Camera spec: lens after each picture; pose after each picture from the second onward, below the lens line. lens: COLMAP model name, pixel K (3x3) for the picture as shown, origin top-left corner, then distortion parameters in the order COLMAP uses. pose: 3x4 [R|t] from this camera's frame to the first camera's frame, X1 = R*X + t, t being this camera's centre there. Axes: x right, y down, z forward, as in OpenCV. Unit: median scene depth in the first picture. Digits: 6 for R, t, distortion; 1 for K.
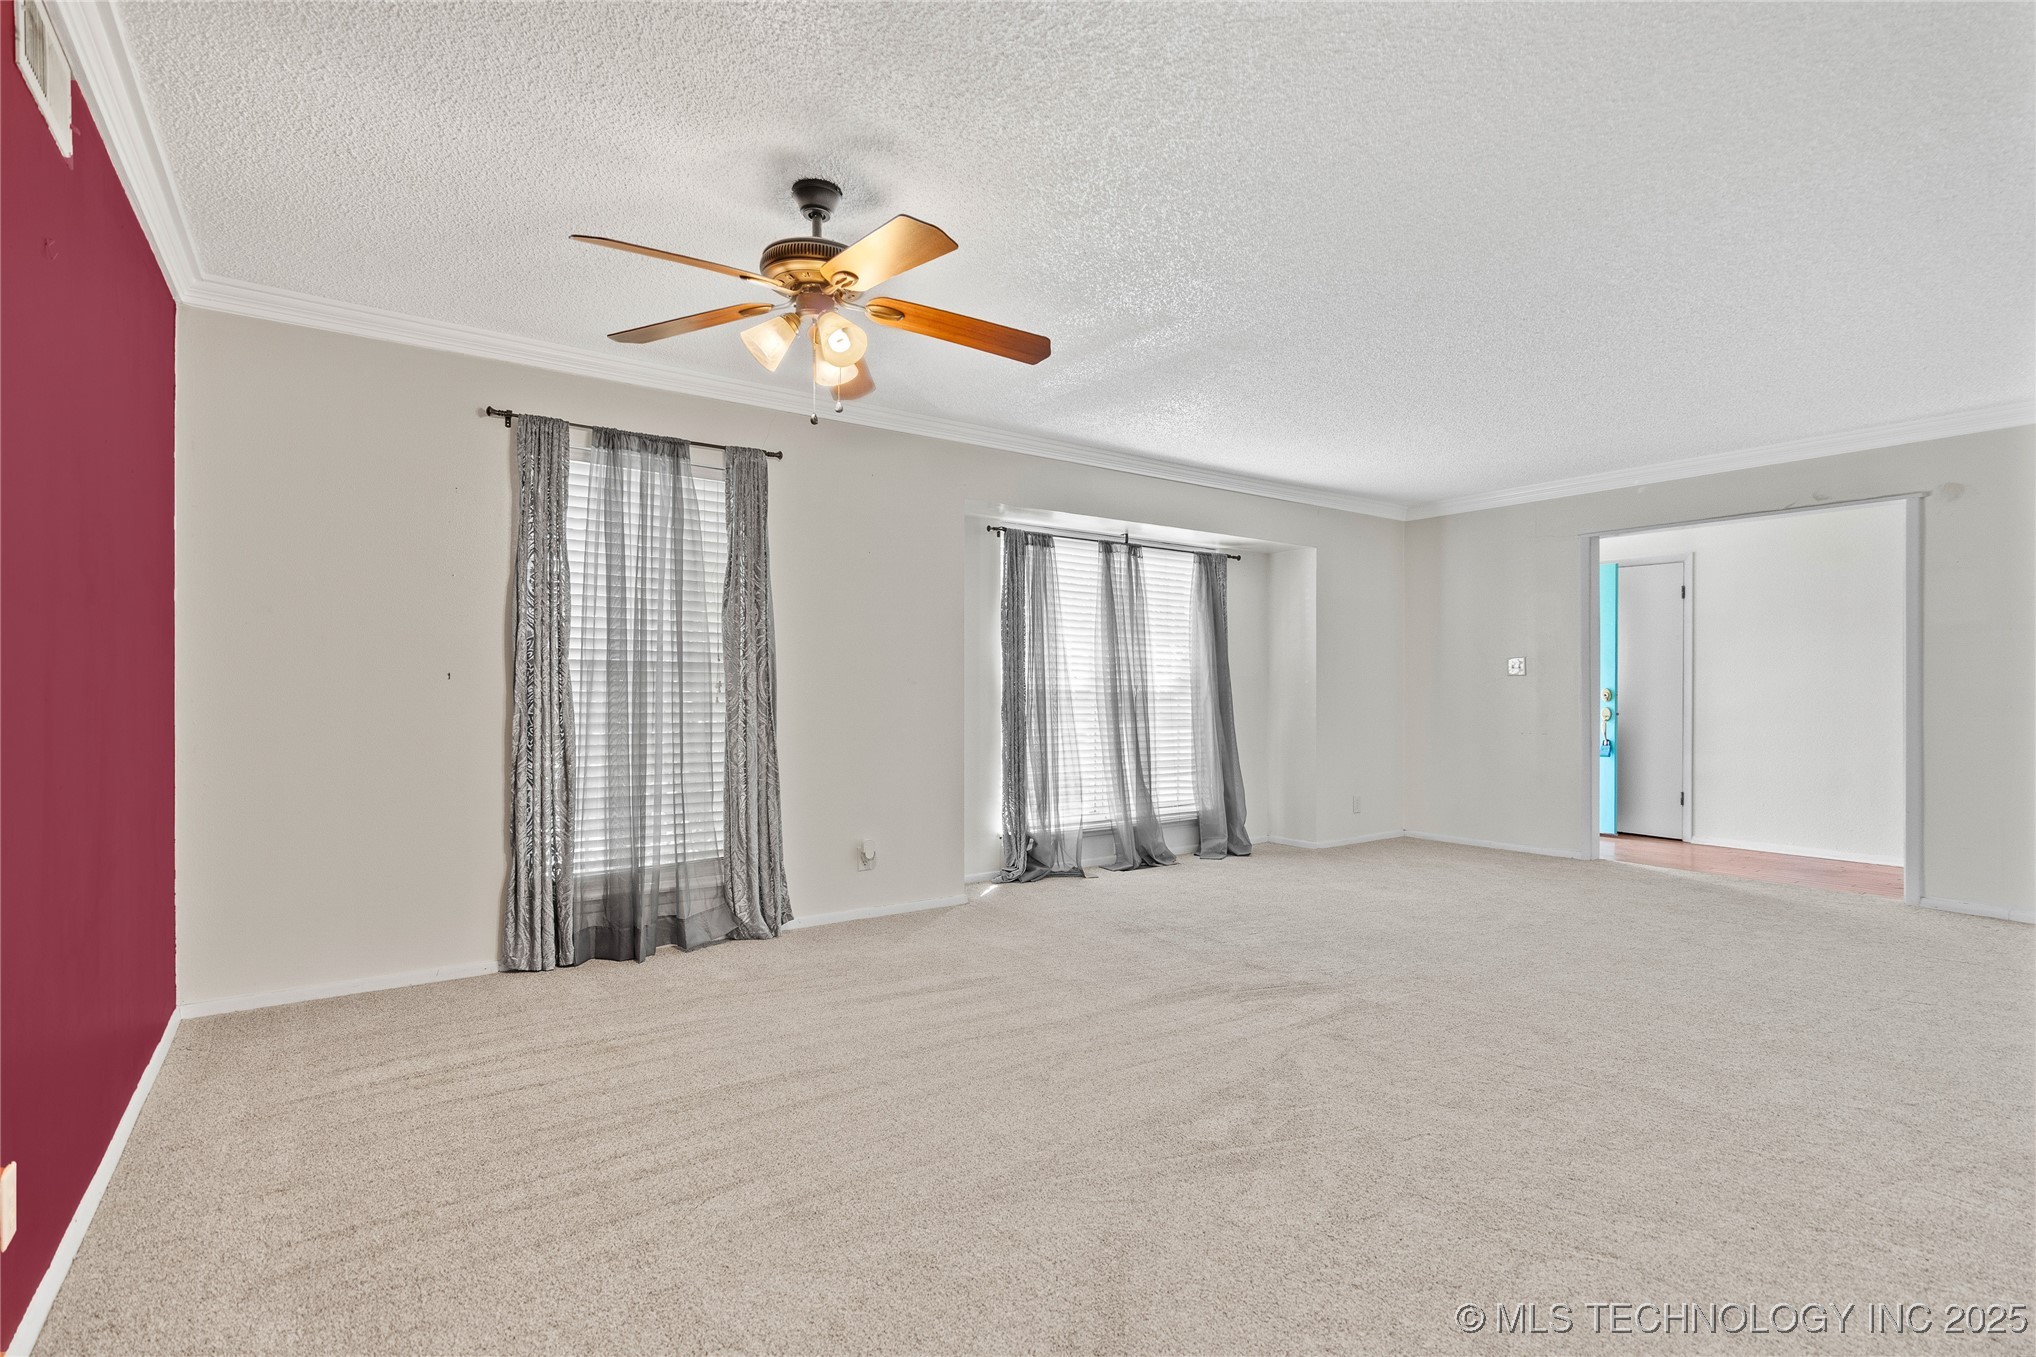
lens RADIAL K [[934.8, 0, 1015.8], [0, 934.8, 679.1], [0, 0, 1]] dist [-0.000884, 0.001356]
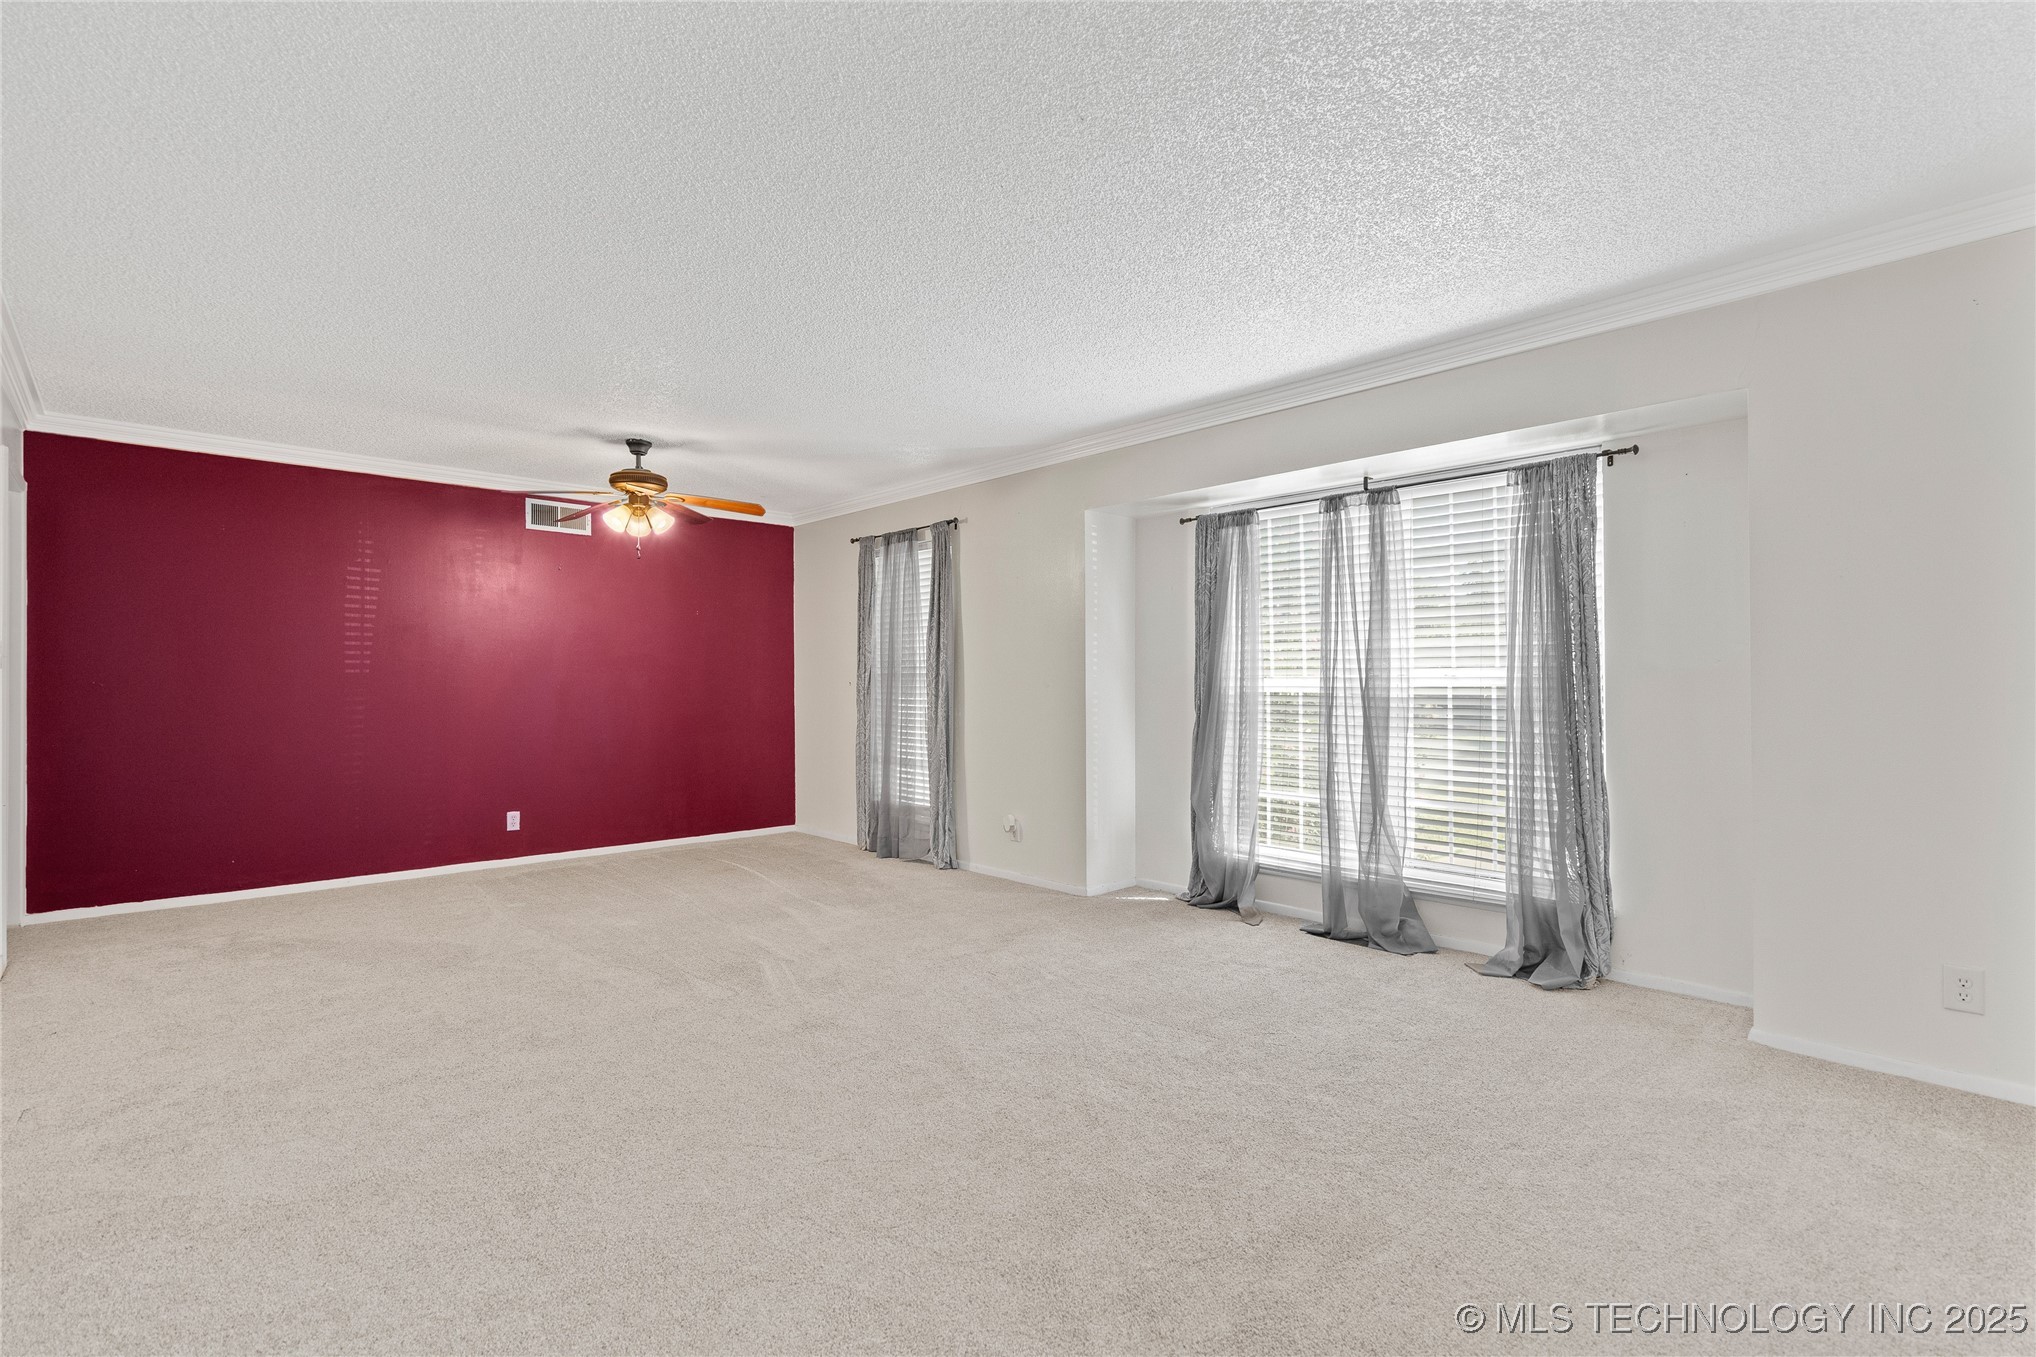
lens RADIAL K [[934.8, 0, 1015.8], [0, 934.8, 679.1], [0, 0, 1]] dist [-0.000884, 0.001356]
pose [[0.147617, -0.014456, -0.988939, 0.822986], [0.003800, 0.999894, -0.014049, 0.010186], [0.989037, -0.001684, 0.147656, 0.649707]]
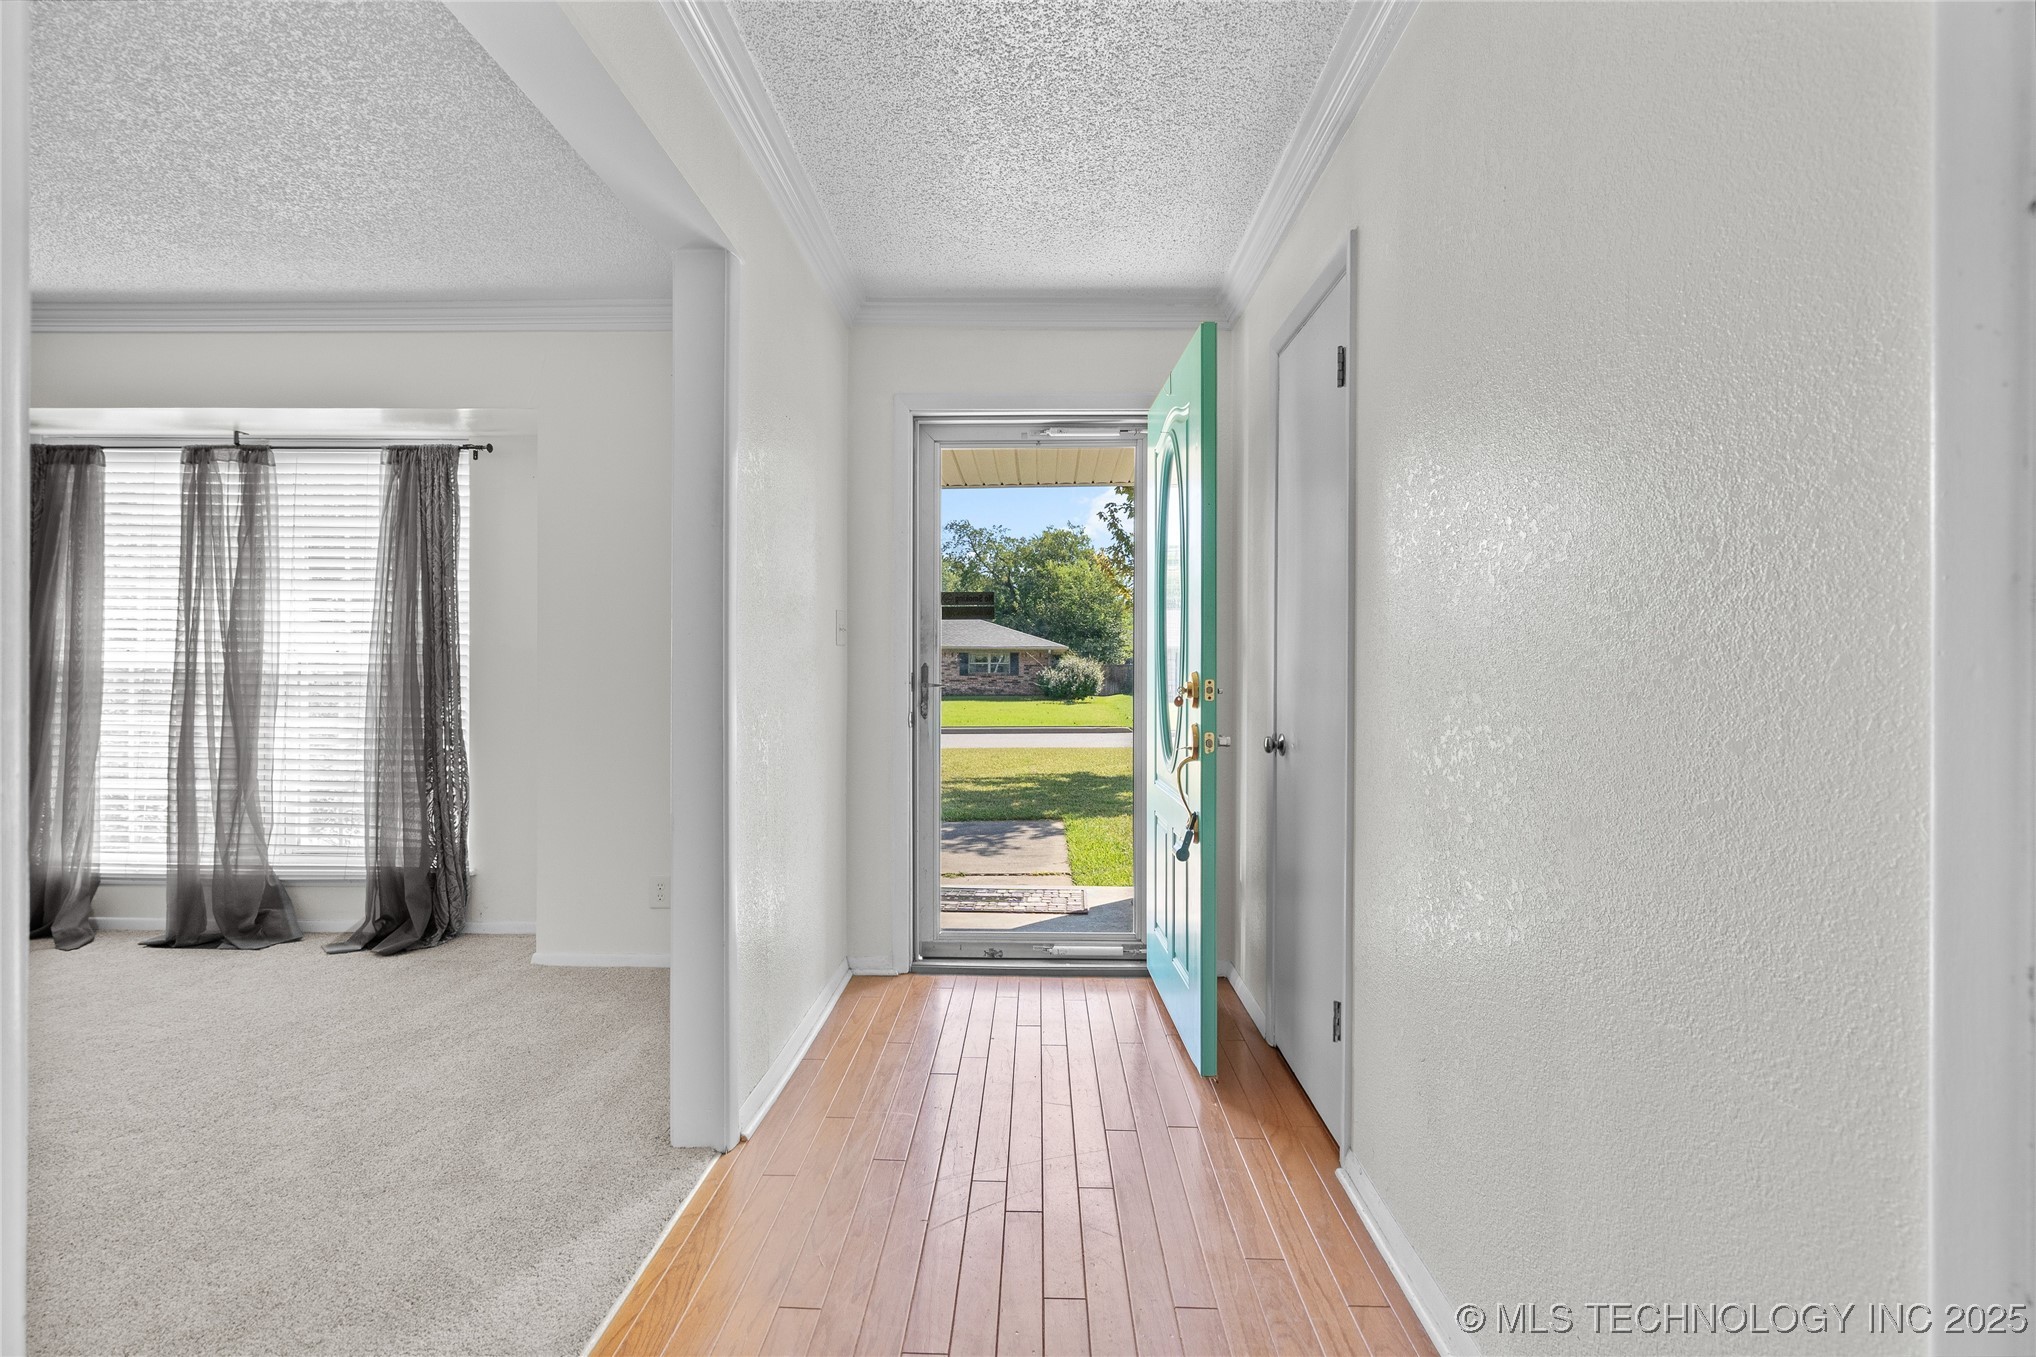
lens RADIAL K [[955.8, 0, 1022.5], [0, 955.8, 673.9], [0, 0, 1]] dist [-0.001982, 0.012286]
pose [[0.797920, 0.004311, -0.602748, 1.003280], [0.000987, 0.999964, 0.008459, 0.009821], [0.602762, -0.007344, 0.797887, 0.824971]]
